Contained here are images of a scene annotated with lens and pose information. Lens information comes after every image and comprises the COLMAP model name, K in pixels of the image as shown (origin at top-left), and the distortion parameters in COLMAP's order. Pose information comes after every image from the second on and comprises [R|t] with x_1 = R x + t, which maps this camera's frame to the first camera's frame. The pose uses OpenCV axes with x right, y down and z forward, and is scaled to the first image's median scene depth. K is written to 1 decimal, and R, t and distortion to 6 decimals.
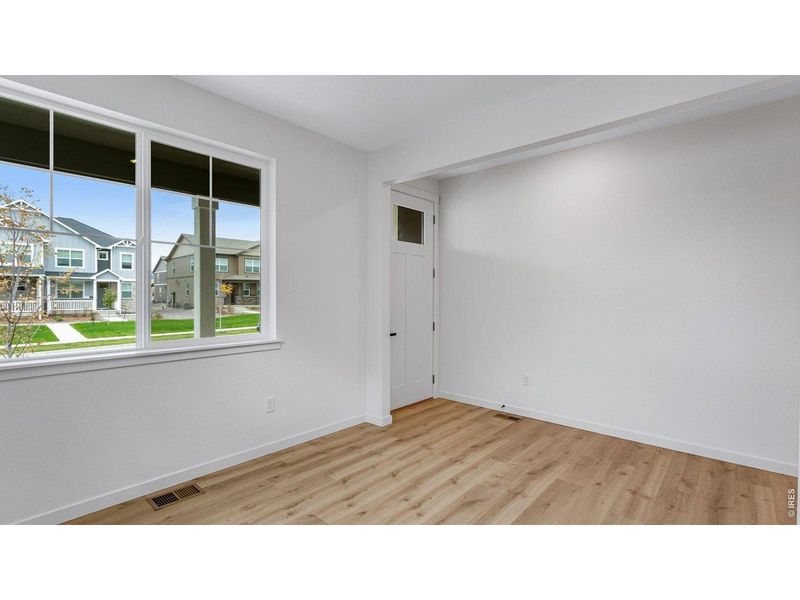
lens RADIAL K [[383.8, 0, 400.0], [0, 383.8, 300.0], [0, 0, 1]] dist [-0.001401, -0.000180]
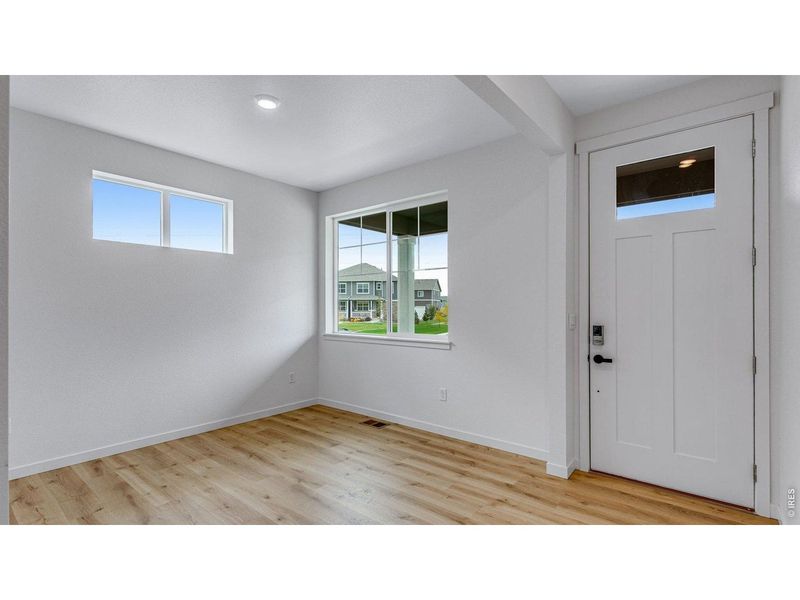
lens RADIAL K [[383.8, 0, 400.0], [0, 383.8, 300.0], [0, 0, 1]] dist [-0.001401, -0.000180]
pose [[0.046925, -0.016140, -0.998768, 0.867736], [-0.012654, 0.999780, -0.016751, -0.000571], [0.998818, 0.013424, 0.046710, 0.811308]]
